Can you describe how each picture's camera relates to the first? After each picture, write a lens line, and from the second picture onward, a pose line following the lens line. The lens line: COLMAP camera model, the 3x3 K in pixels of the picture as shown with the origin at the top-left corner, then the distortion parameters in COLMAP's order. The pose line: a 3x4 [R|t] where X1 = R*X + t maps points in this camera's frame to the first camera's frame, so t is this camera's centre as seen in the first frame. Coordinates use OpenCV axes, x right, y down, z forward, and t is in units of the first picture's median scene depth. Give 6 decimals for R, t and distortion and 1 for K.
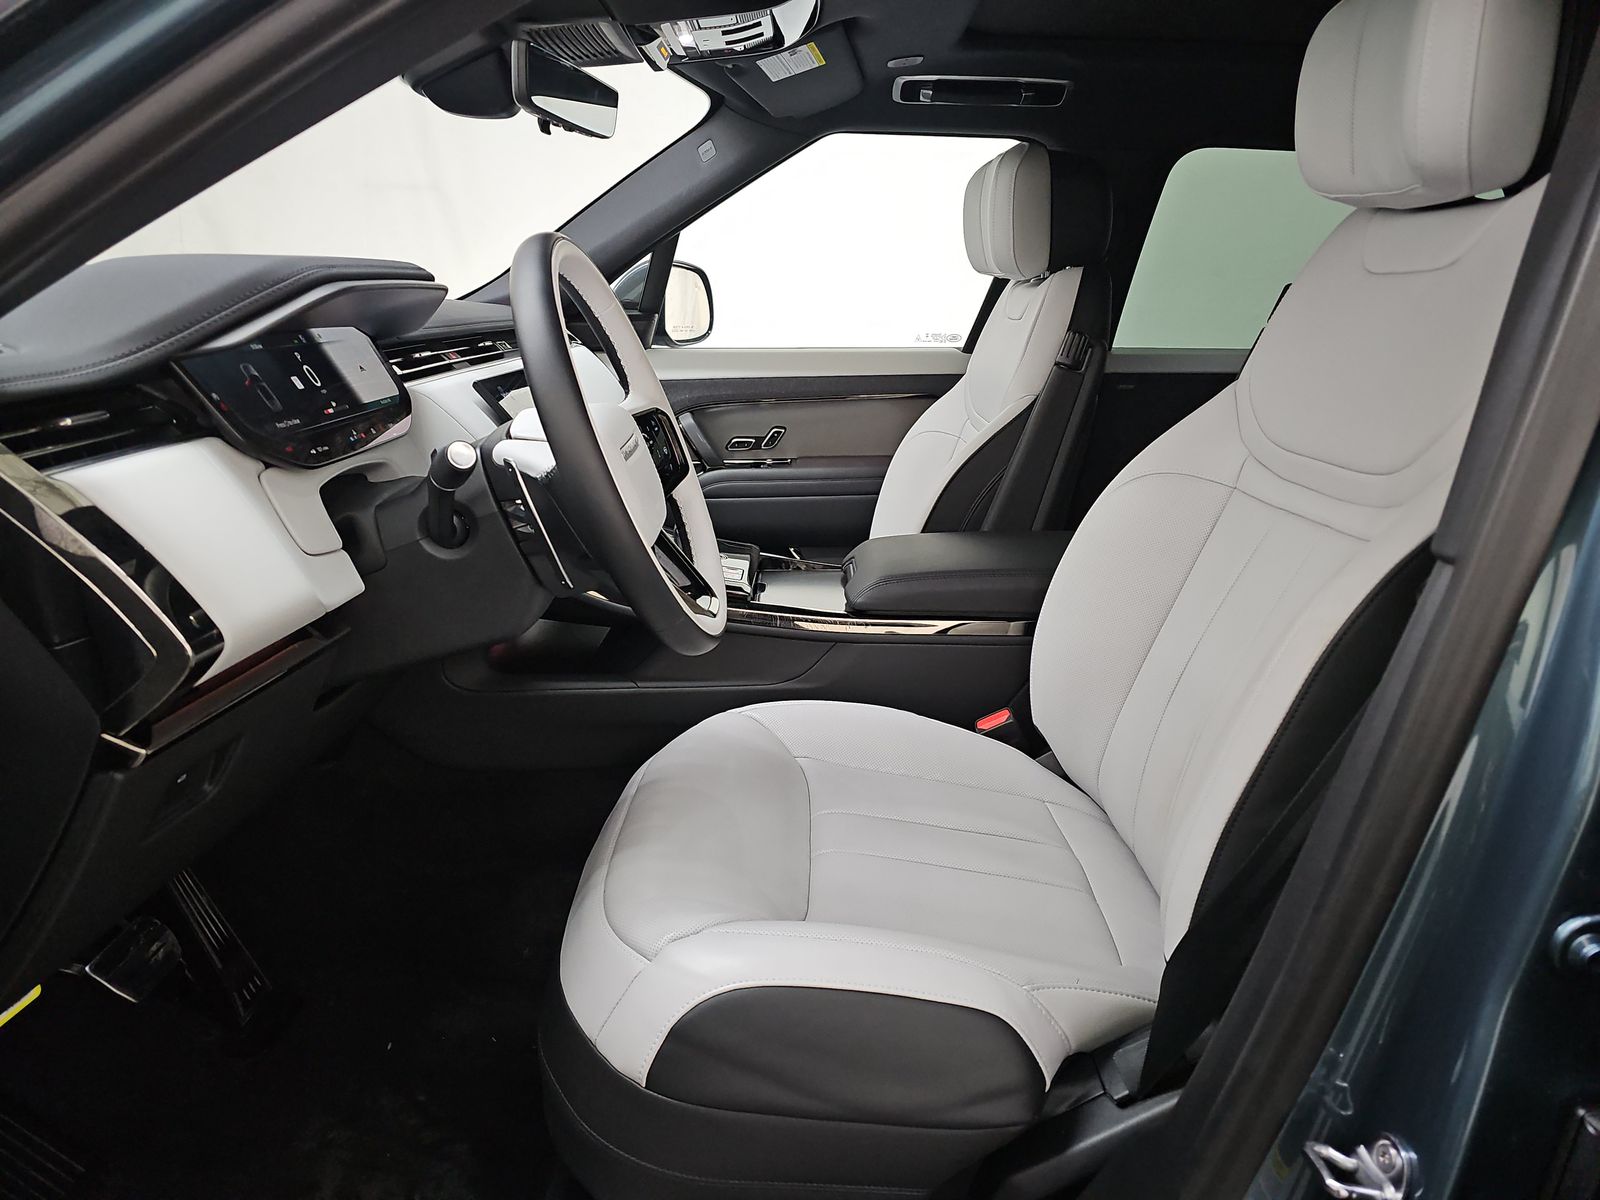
lens RADIAL K [[1071.5, 0, 792.5], [0, 1071.5, 602.0], [0, 0, 1]] dist [0.038097, -0.027502]
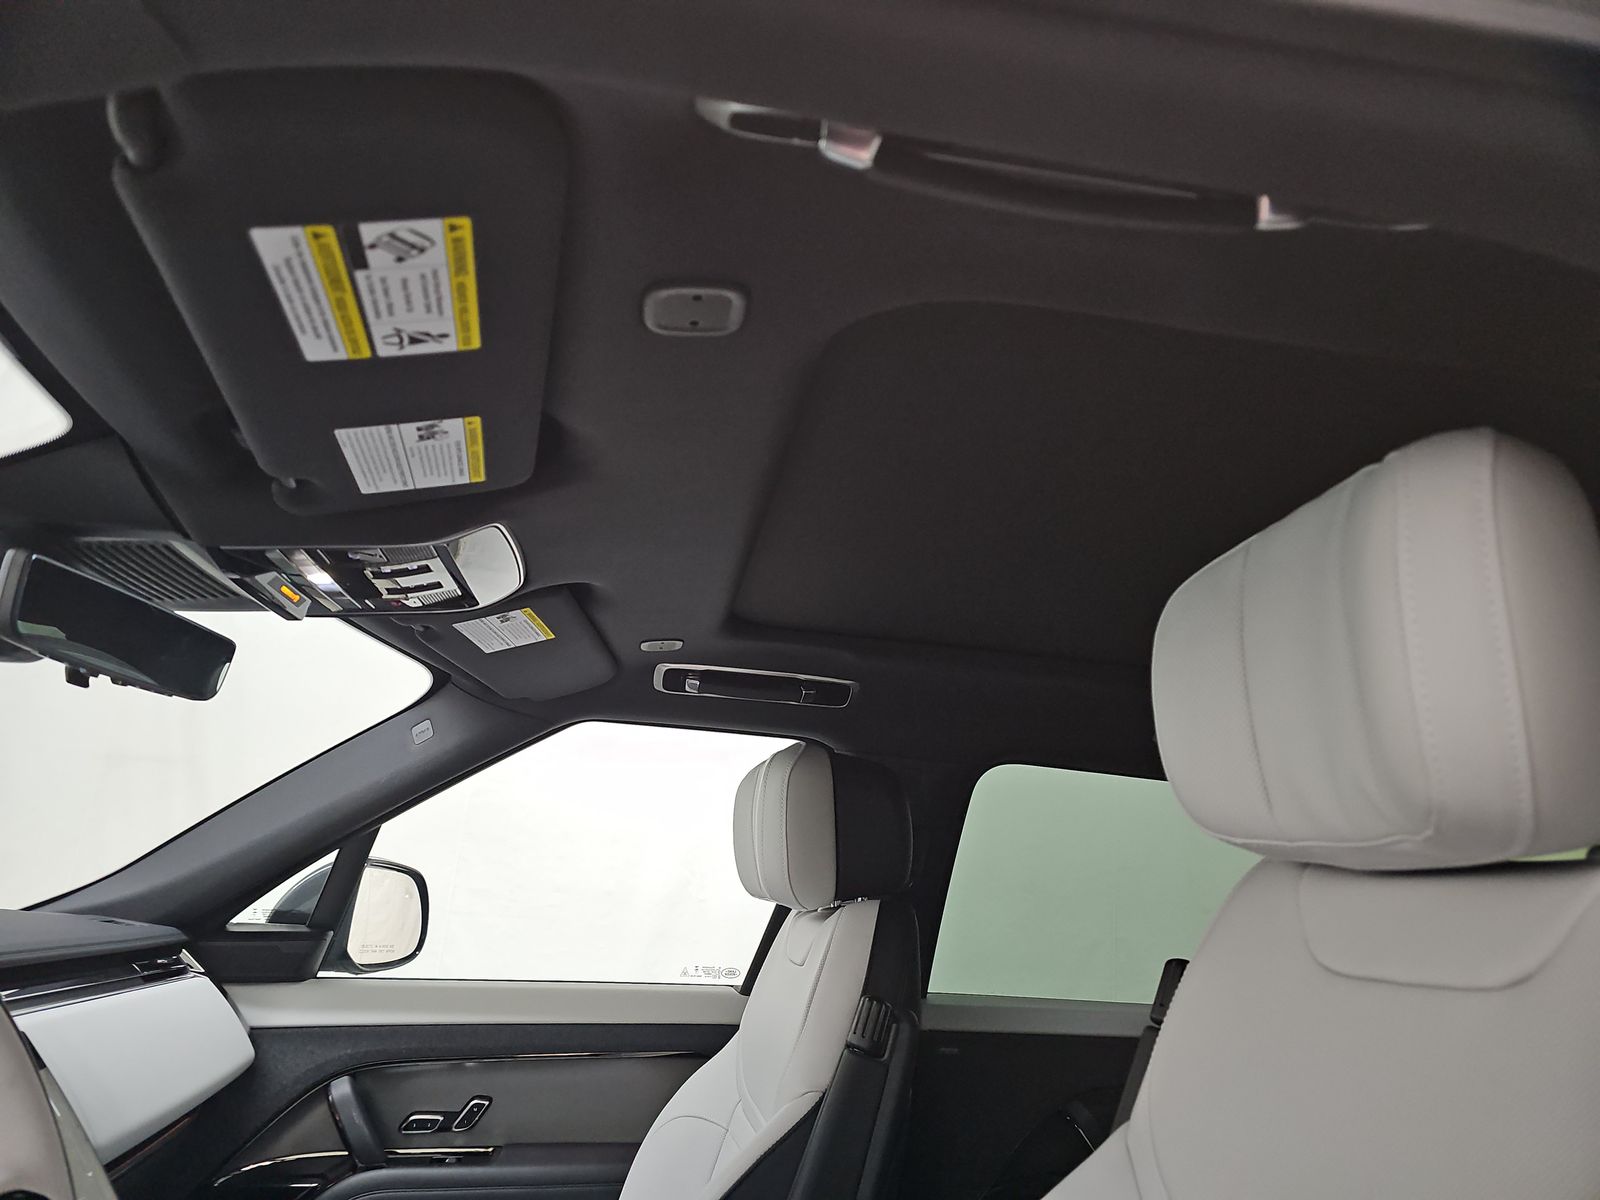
lens RADIAL K [[1071.5, 0, 796.2], [0, 1071.5, 593.2], [0, 0, 1]] dist [0.038097, -0.027502]
pose [[0.986375, 0.078083, 0.144804, 0.077290], [0.008000, 0.856379, -0.516287, -0.096175], [-0.164320, 0.510410, 0.844085, 0.239391]]
